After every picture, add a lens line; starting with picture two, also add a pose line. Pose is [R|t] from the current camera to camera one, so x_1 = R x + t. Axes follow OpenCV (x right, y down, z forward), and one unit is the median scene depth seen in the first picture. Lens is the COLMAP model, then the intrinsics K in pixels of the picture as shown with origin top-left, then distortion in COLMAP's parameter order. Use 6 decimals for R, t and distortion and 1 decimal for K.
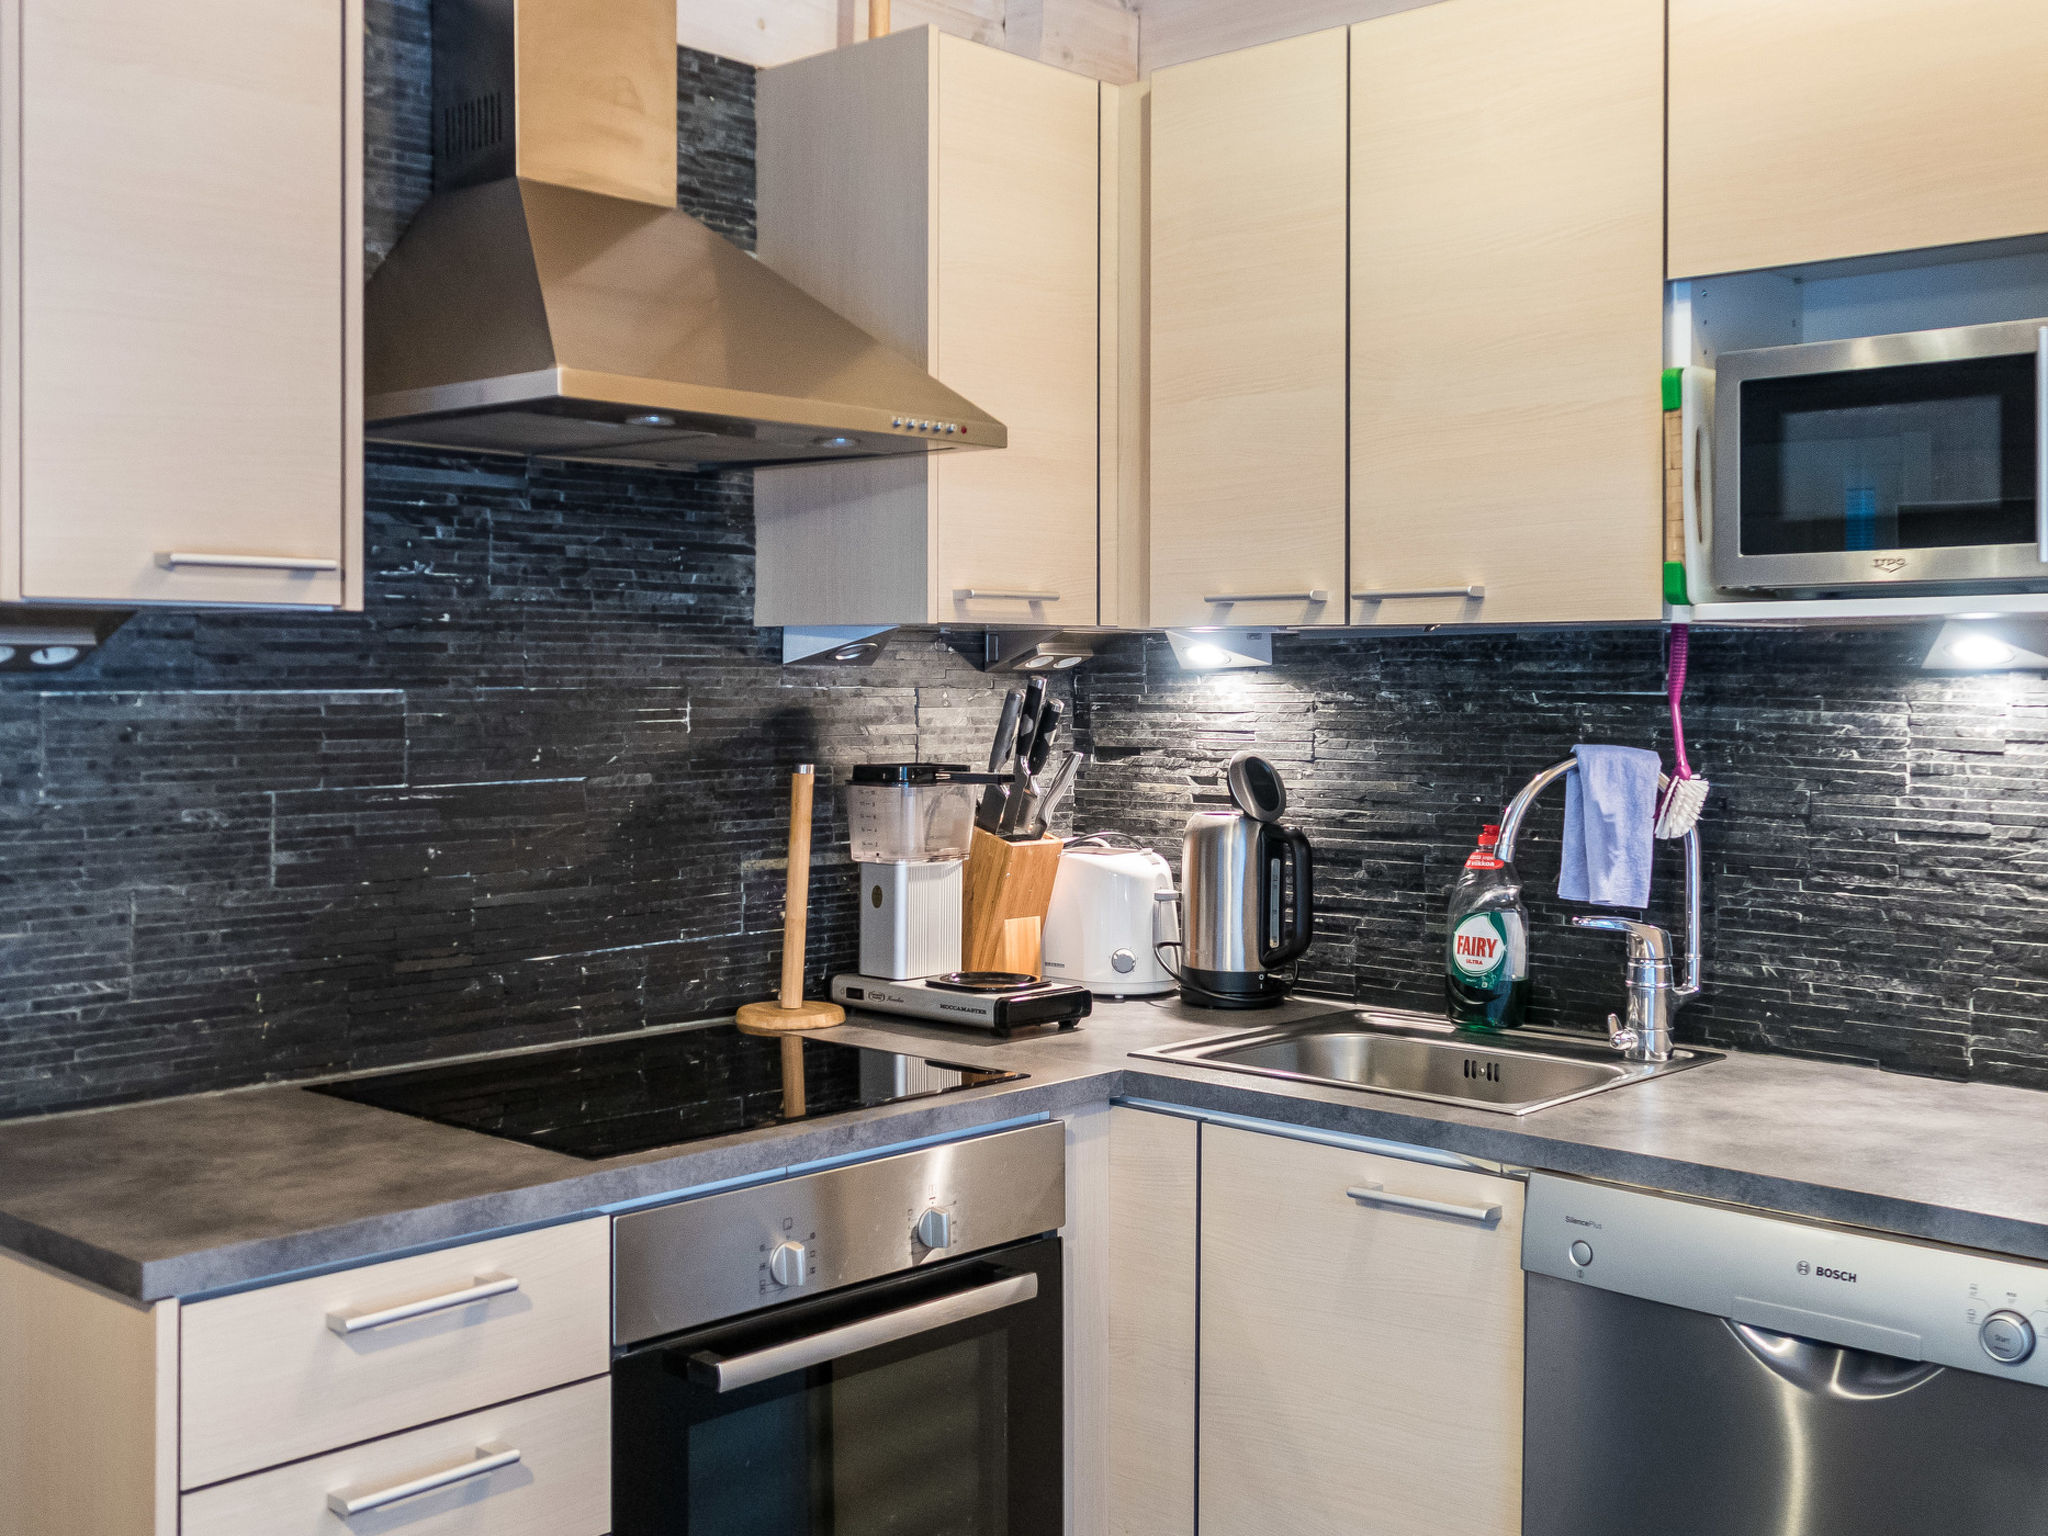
lens RADIAL K [[2185.8, 0, 987.6], [0, 2185.8, 686.5], [0, 0, 1]] dist [-0.005814, -0.007141]
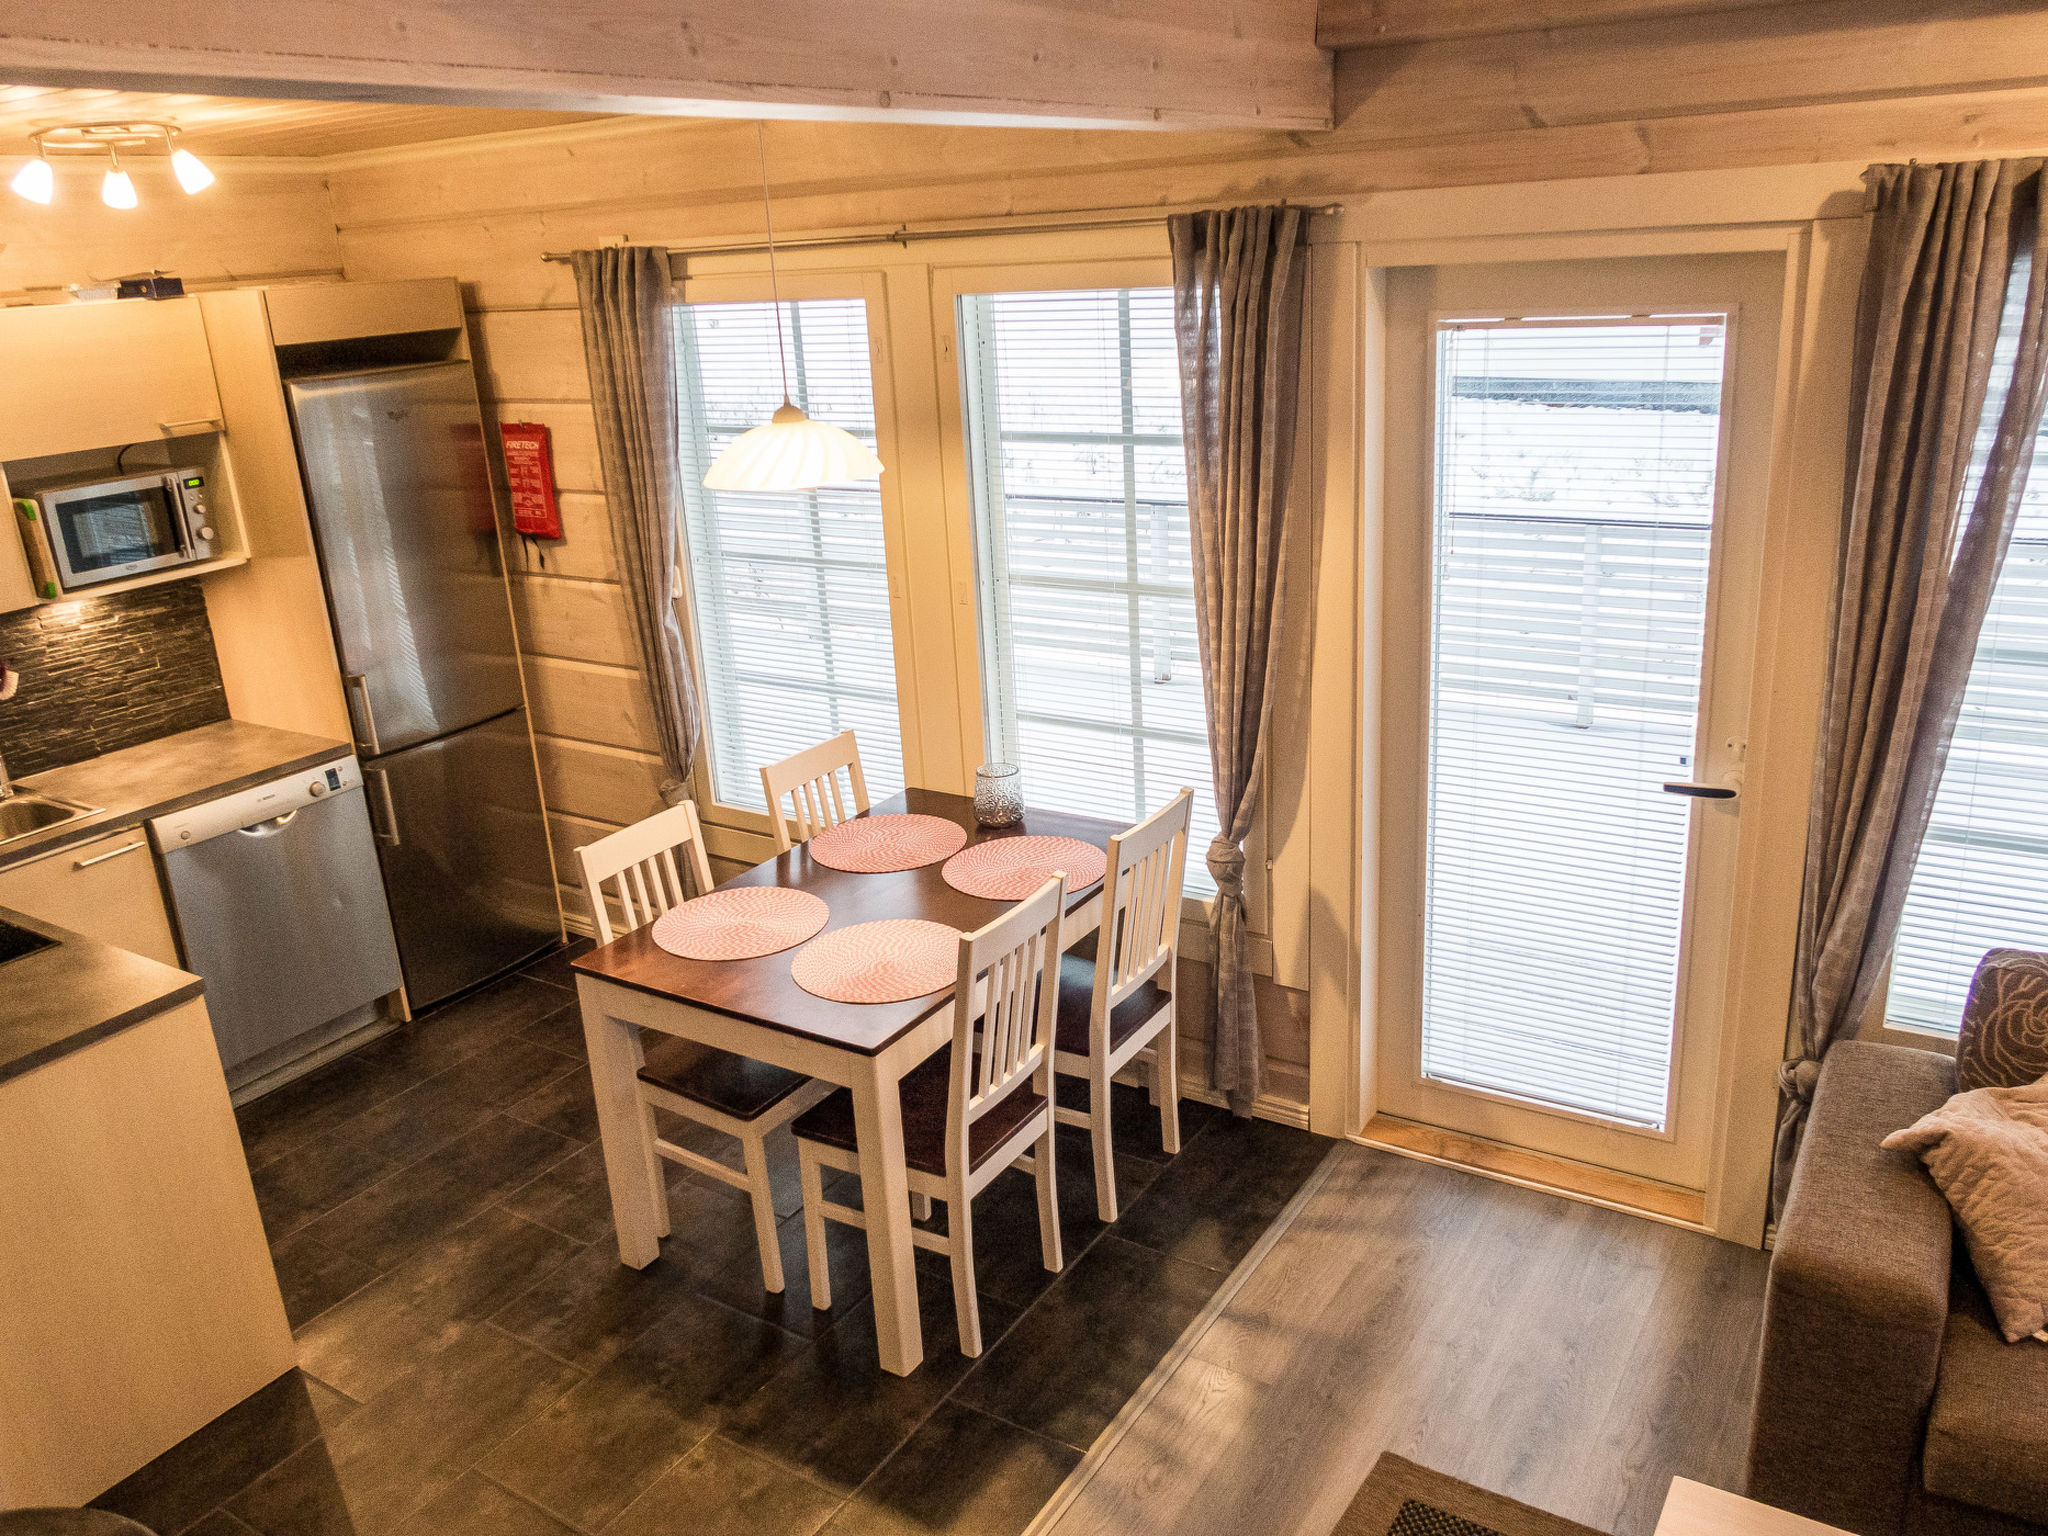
lens RADIAL K [[1591.5, 0, 1024.0], [0, 1591.5, 768.0], [0, 0, 1]] dist [-0.021060, -0.002892]
pose [[-0.180958, -0.306877, 0.934388, -1.338341], [0.062066, 0.944616, 0.322256, -0.303496], [-0.981530, 0.116309, -0.151889, 0.191967]]
